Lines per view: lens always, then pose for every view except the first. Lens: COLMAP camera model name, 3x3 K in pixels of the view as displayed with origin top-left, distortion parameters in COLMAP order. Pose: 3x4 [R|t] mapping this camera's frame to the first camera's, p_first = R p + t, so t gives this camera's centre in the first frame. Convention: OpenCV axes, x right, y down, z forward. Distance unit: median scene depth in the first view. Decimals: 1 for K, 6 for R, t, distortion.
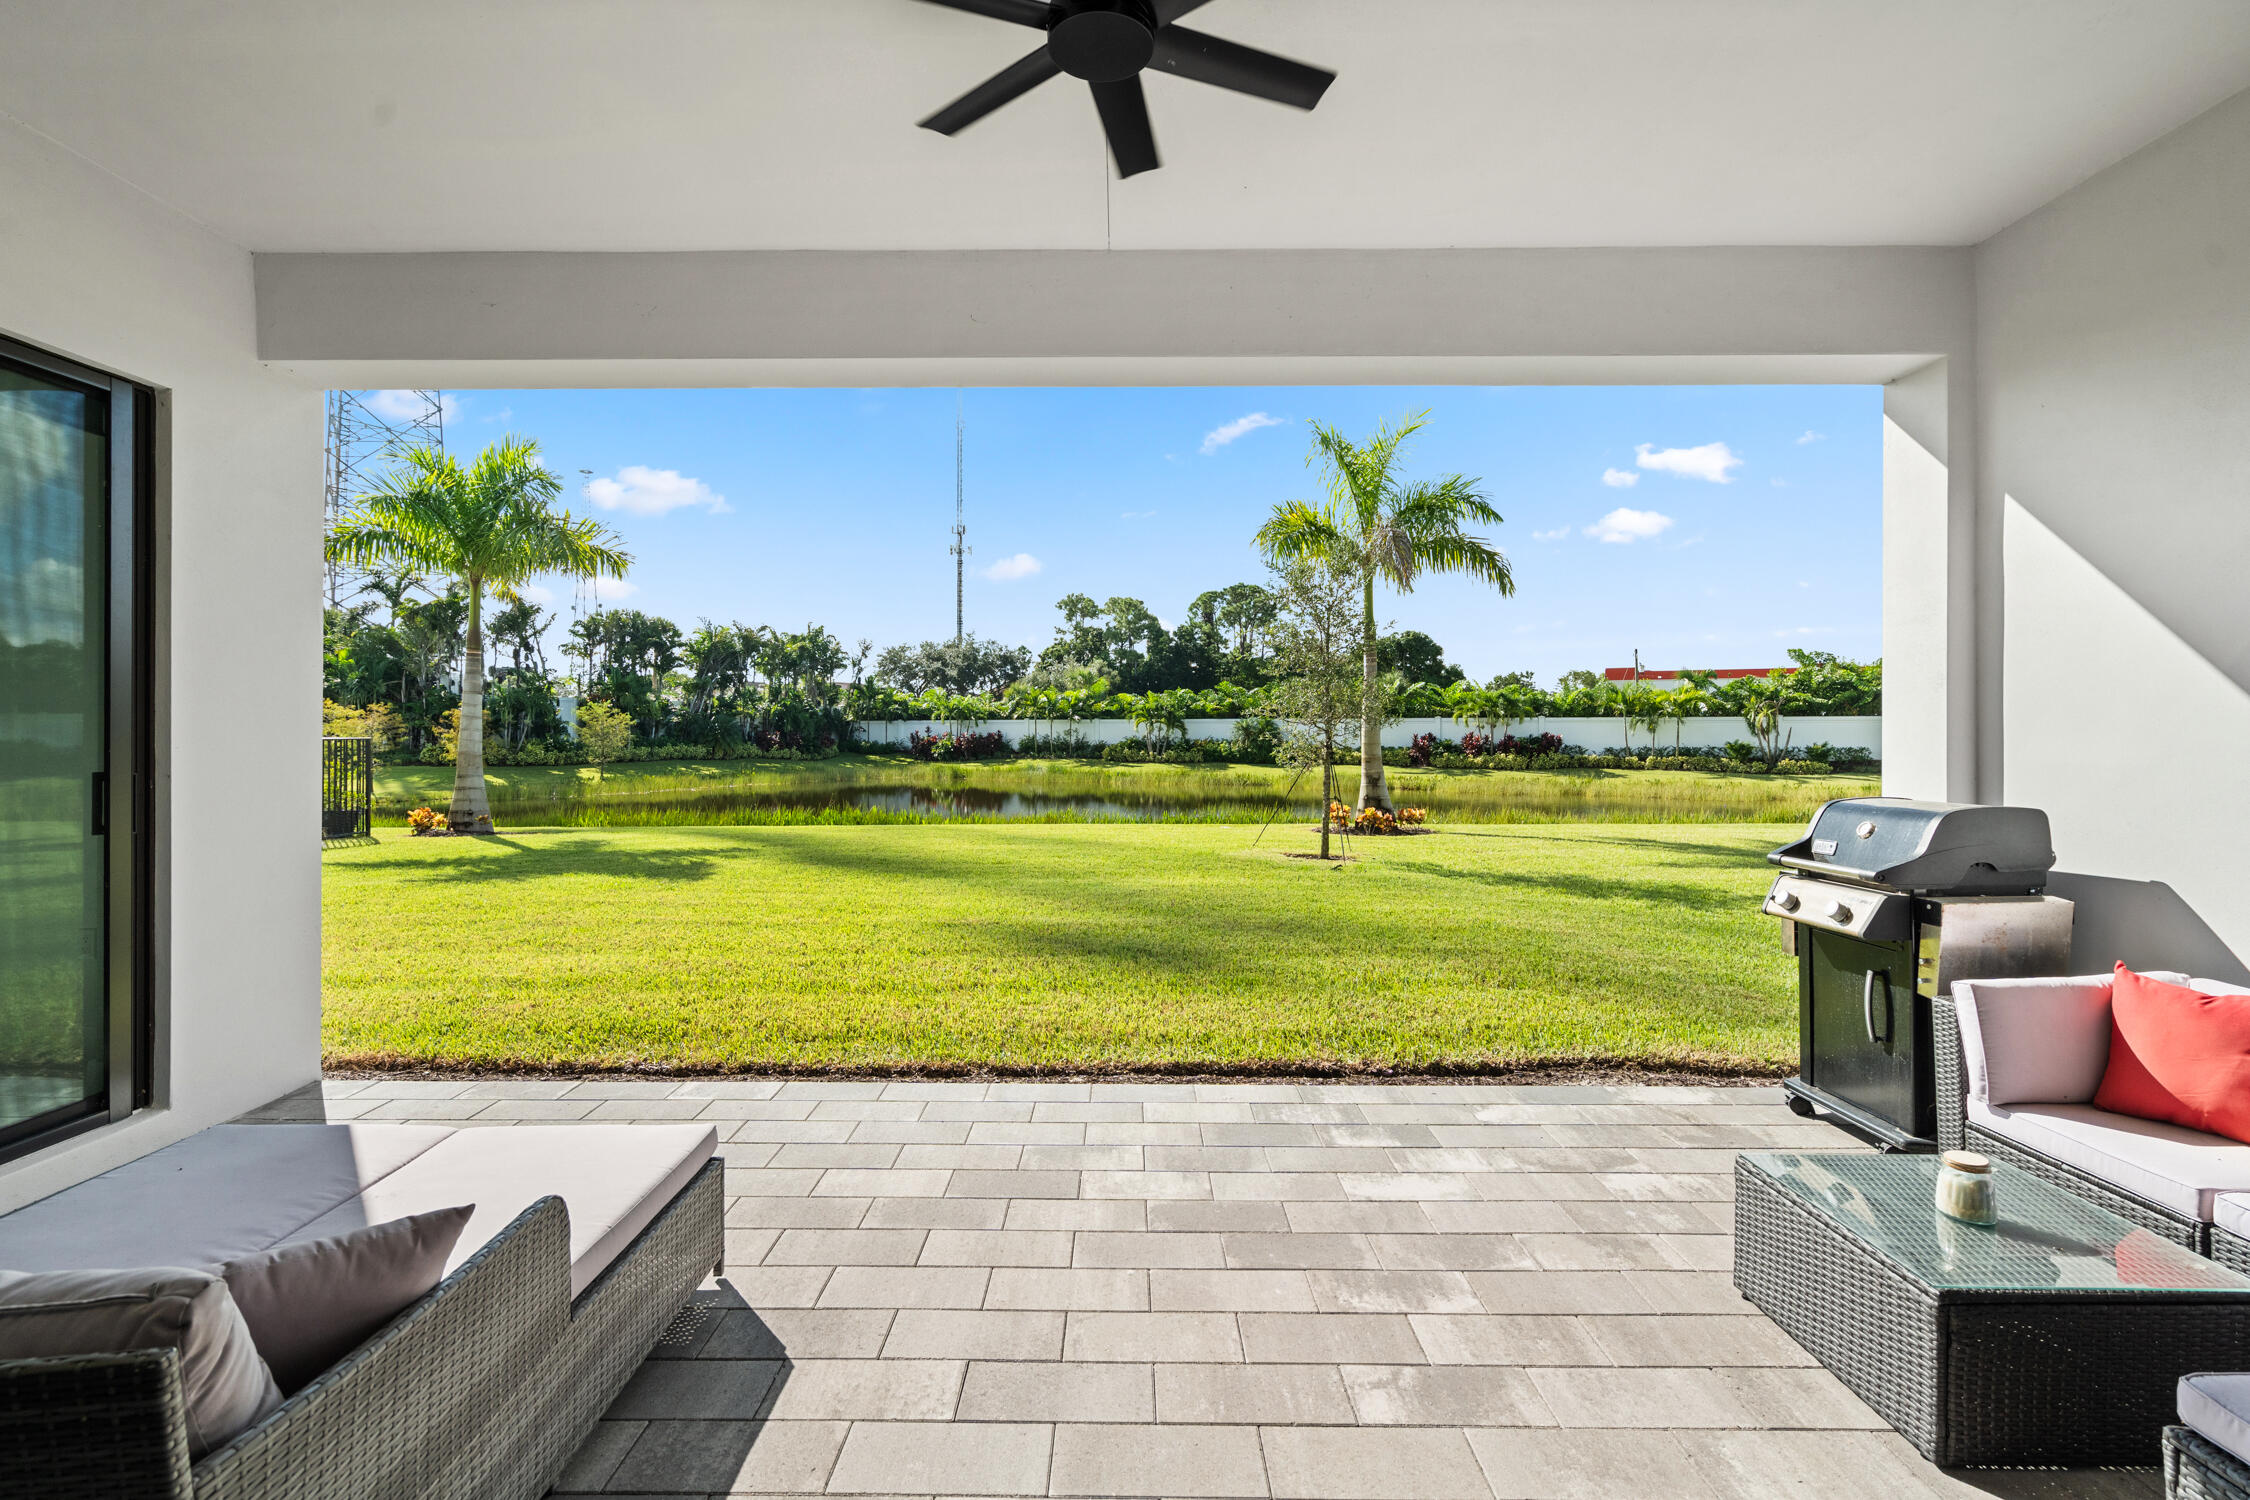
lens RADIAL K [[1013.3, 0, 1125.0], [0, 1013.3, 750.0], [0, 0, 1]] dist [-0.000537, -0.000184]
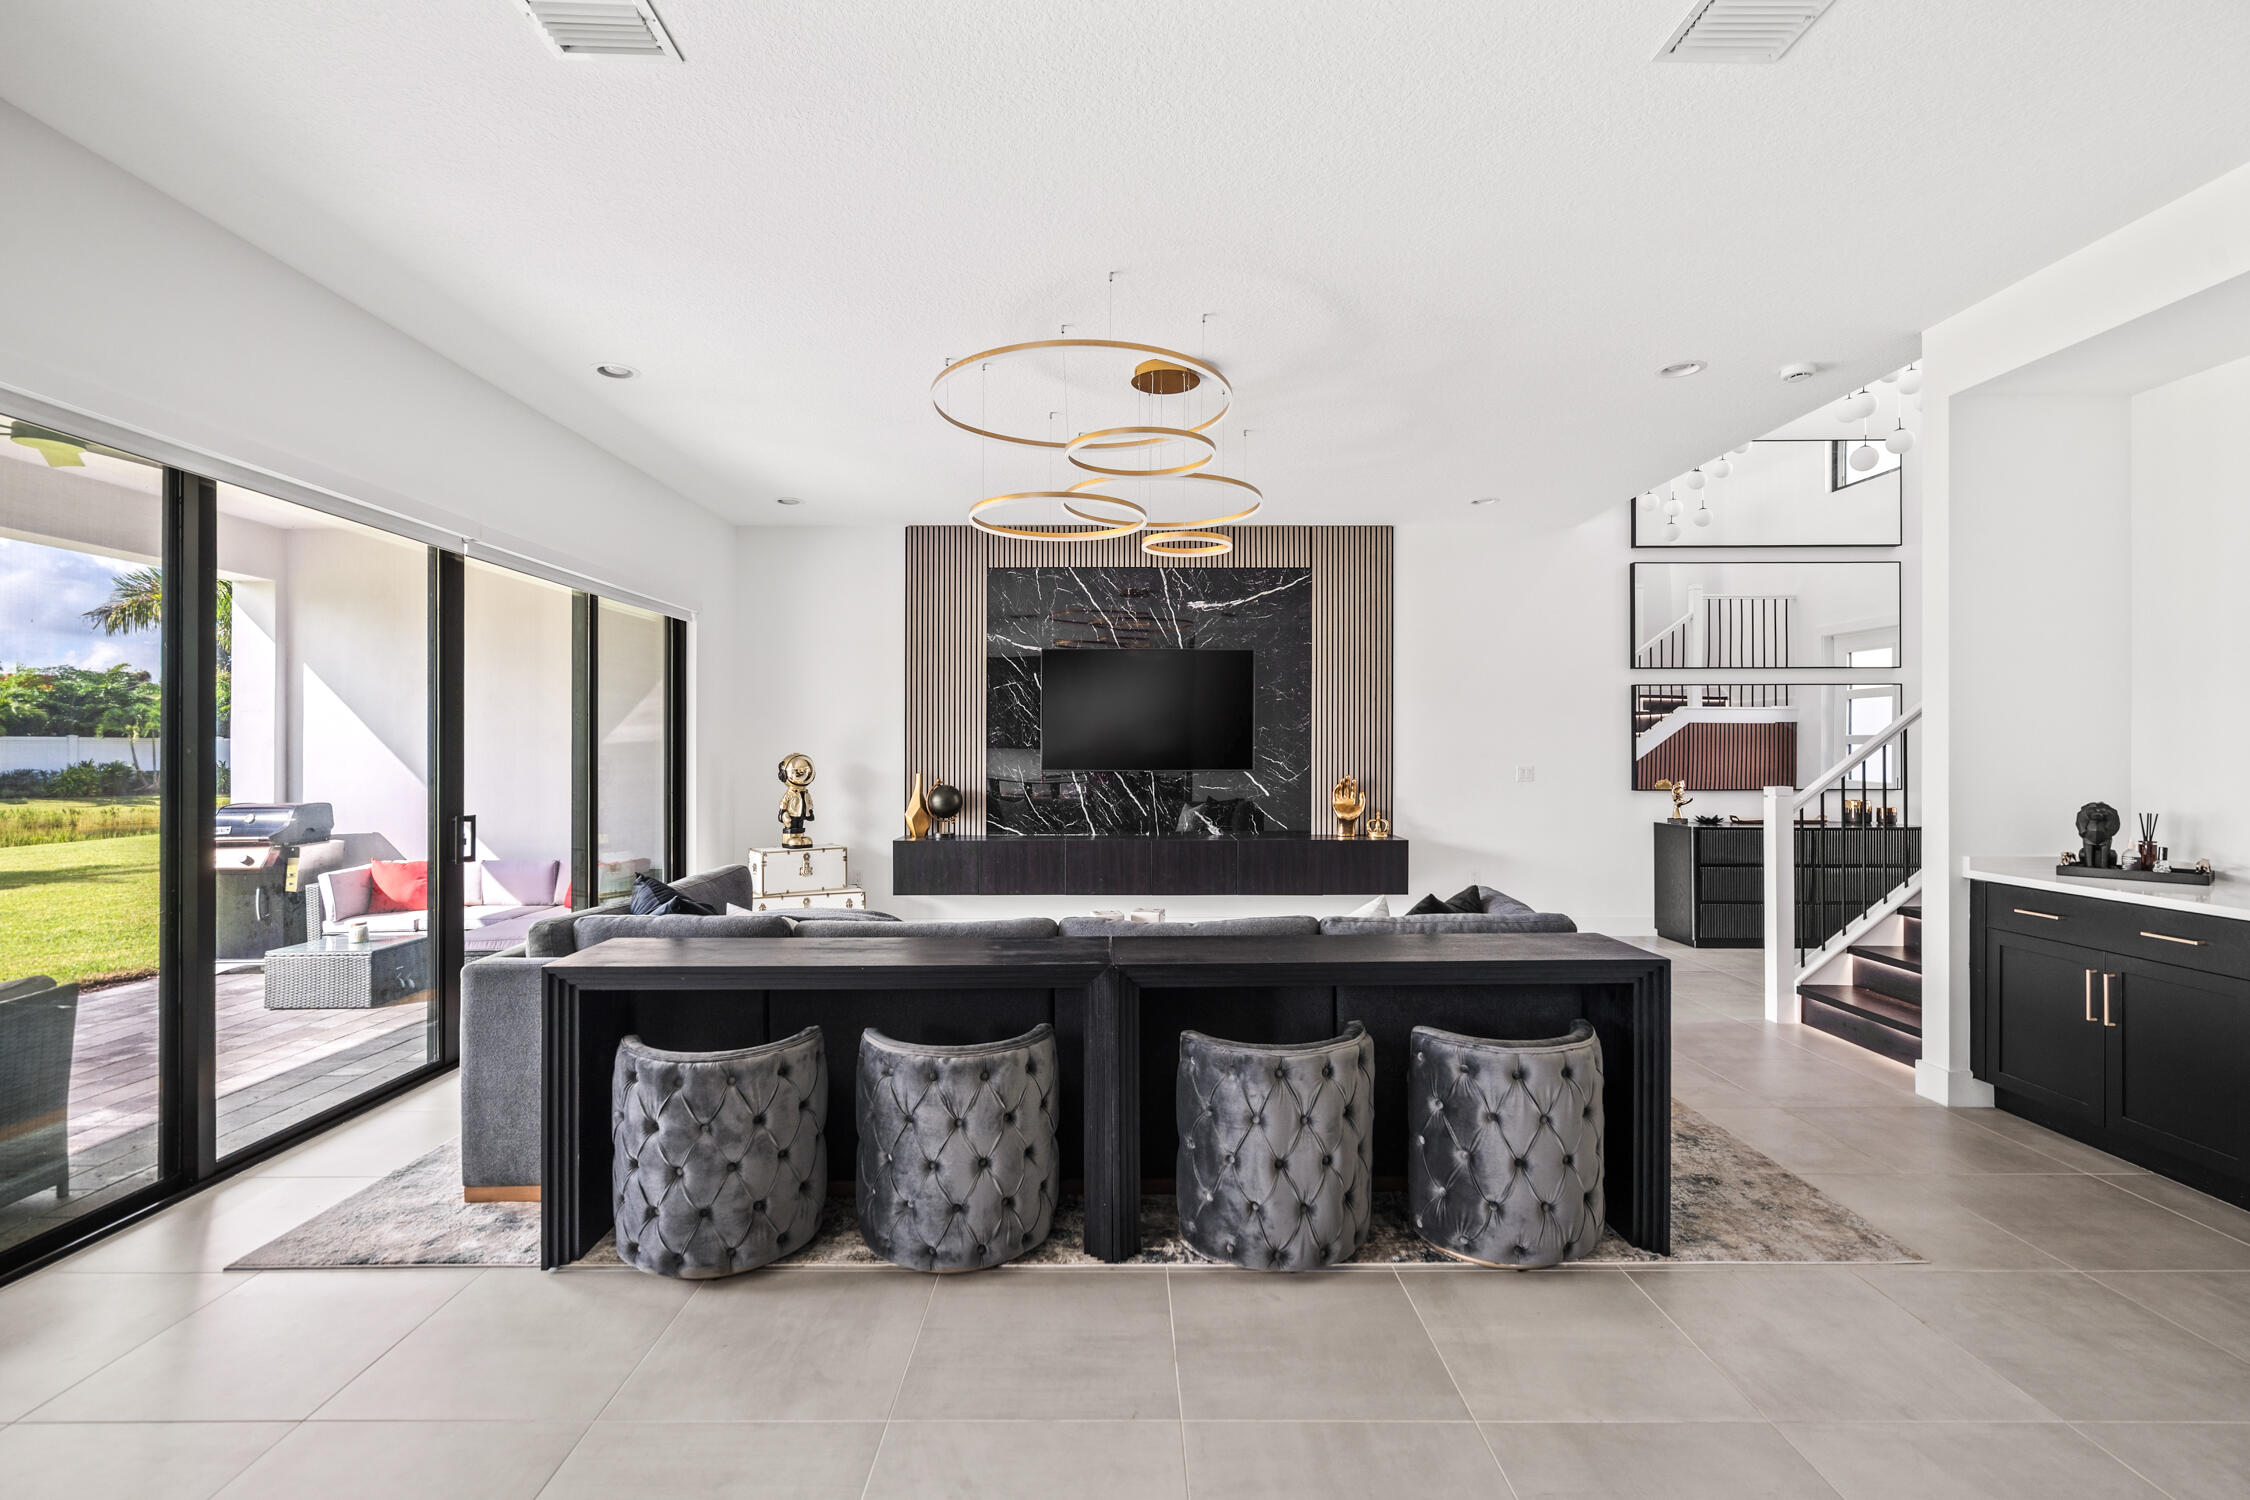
lens RADIAL K [[1013.3, 0, 1125.0], [0, 1013.3, 750.0], [0, 0, 1]] dist [-0.000537, -0.000184]
pose [[-0.010300, -0.006546, 0.999926, -1.404121], [0.019375, 0.999790, 0.006744, -0.043061], [-0.999759, 0.019443, -0.010171, -0.786162]]
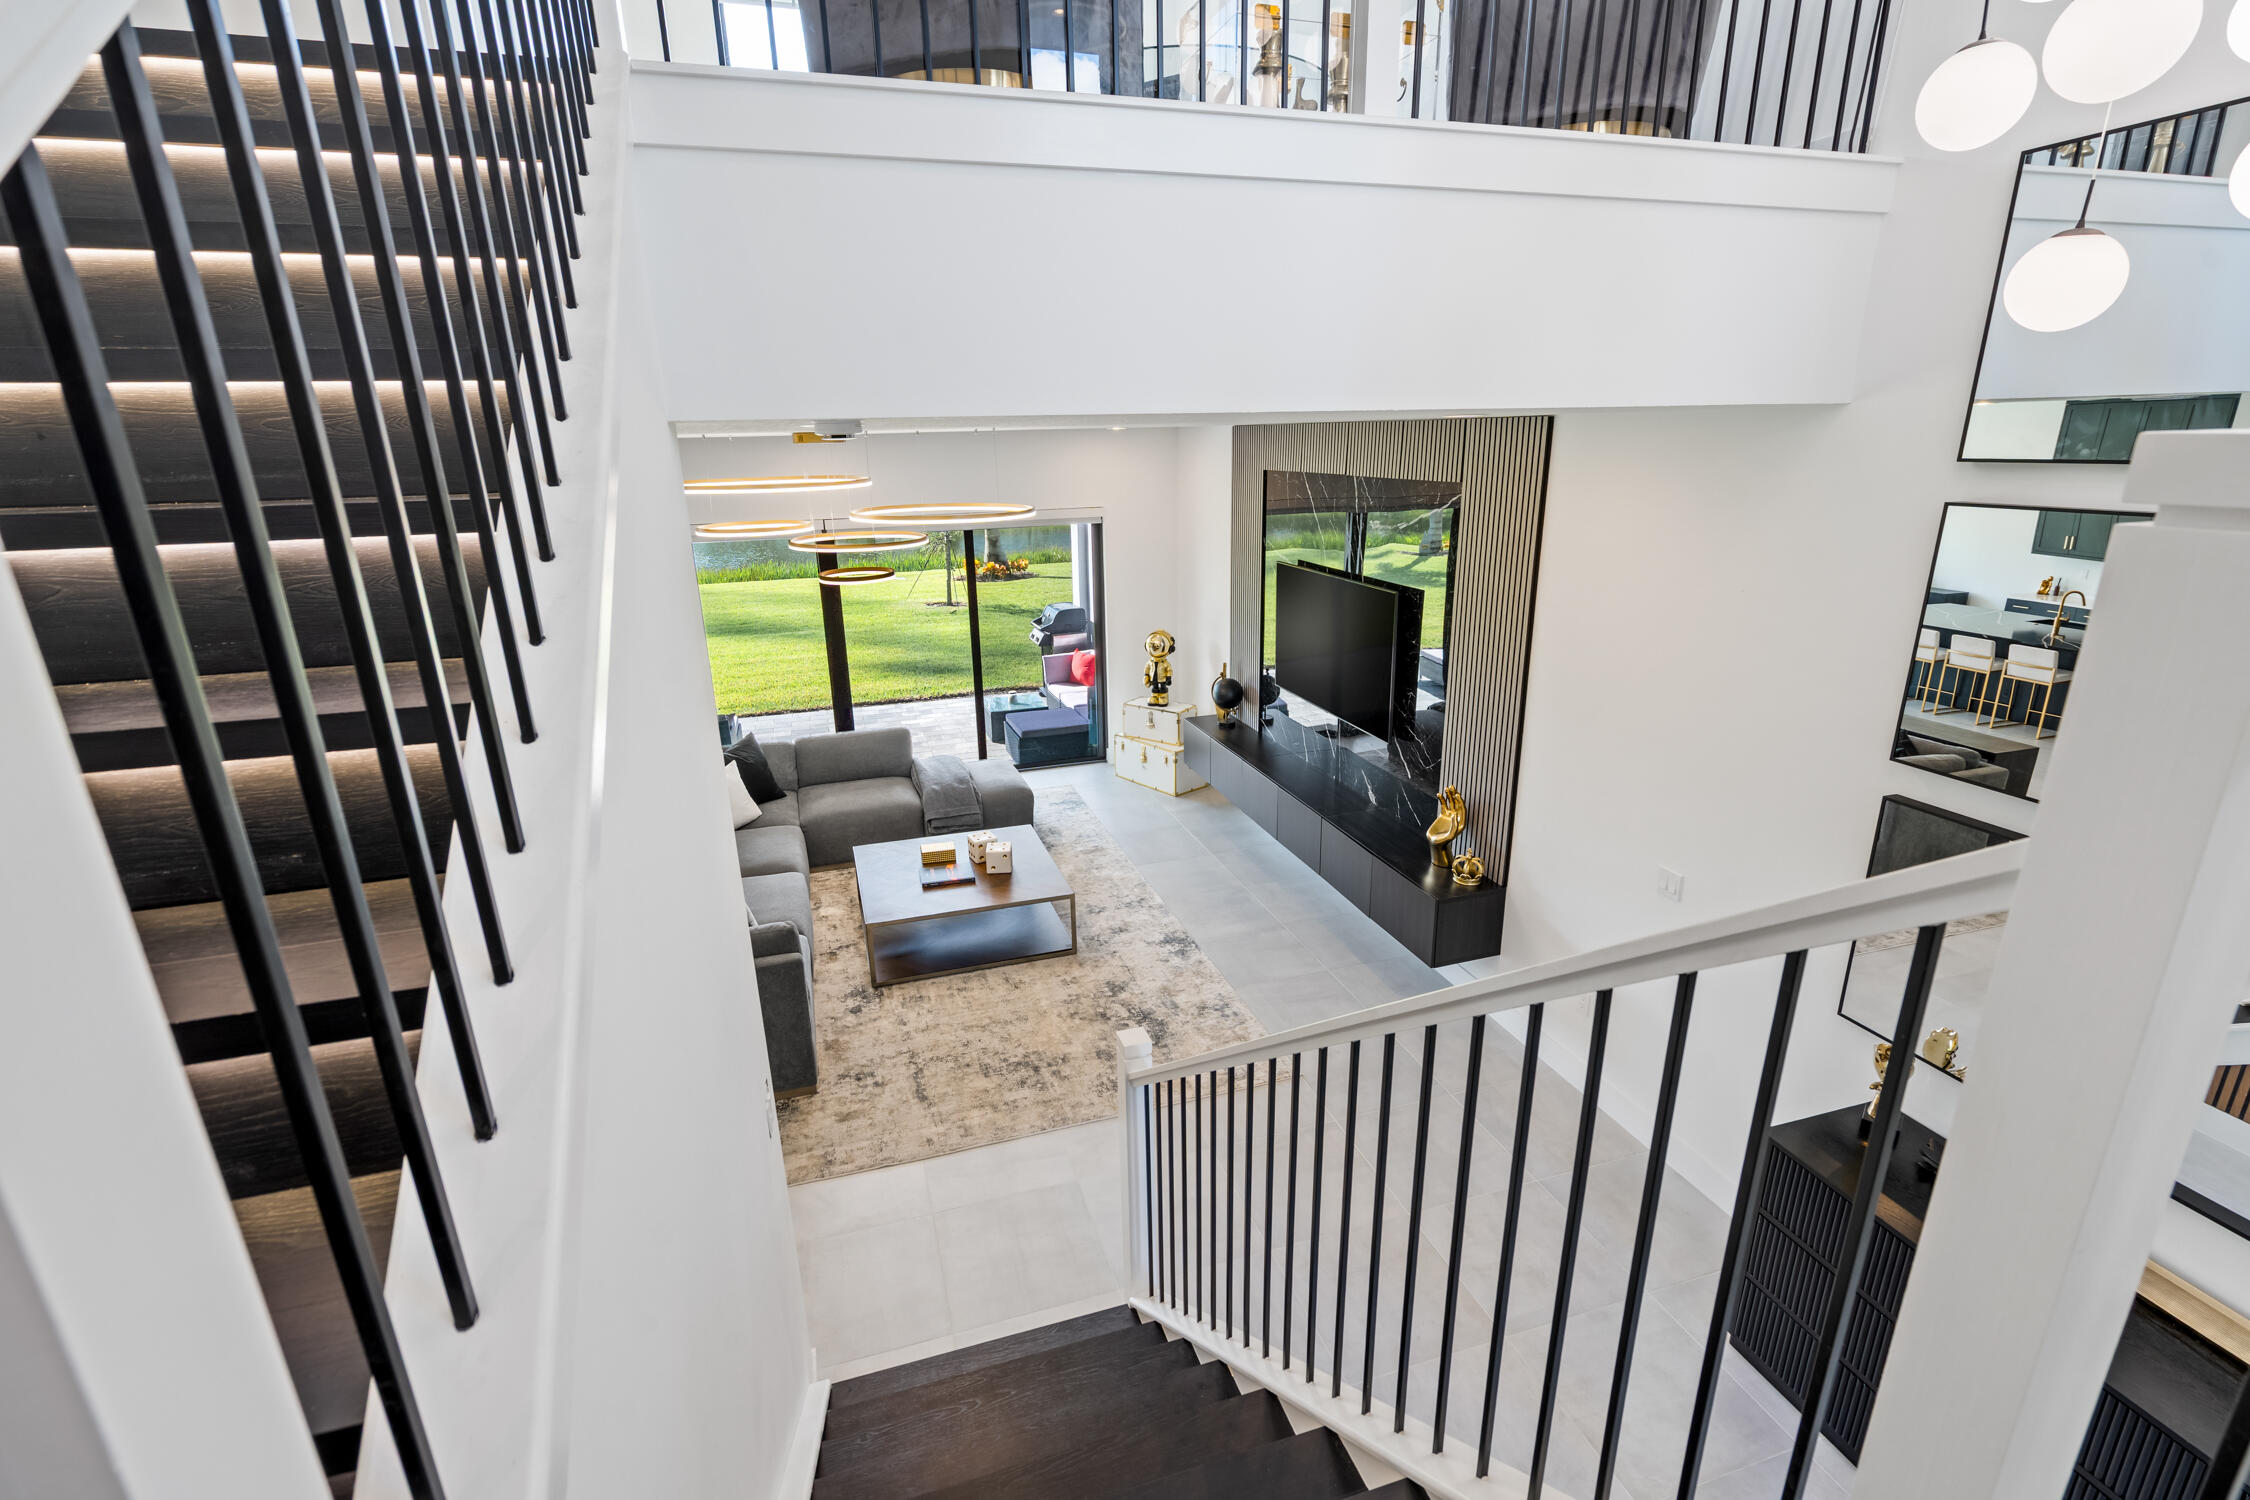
lens RADIAL K [[1013.3, 0, 1125.0], [0, 1013.3, 750.0], [0, 0, 1]] dist [-0.000537, -0.000184]
pose [[0.954944, -0.103879, 0.278014, -0.048715], [0.022920, 0.959760, 0.279885, -0.496804], [-0.295901, -0.260903, 0.918897, -2.682838]]
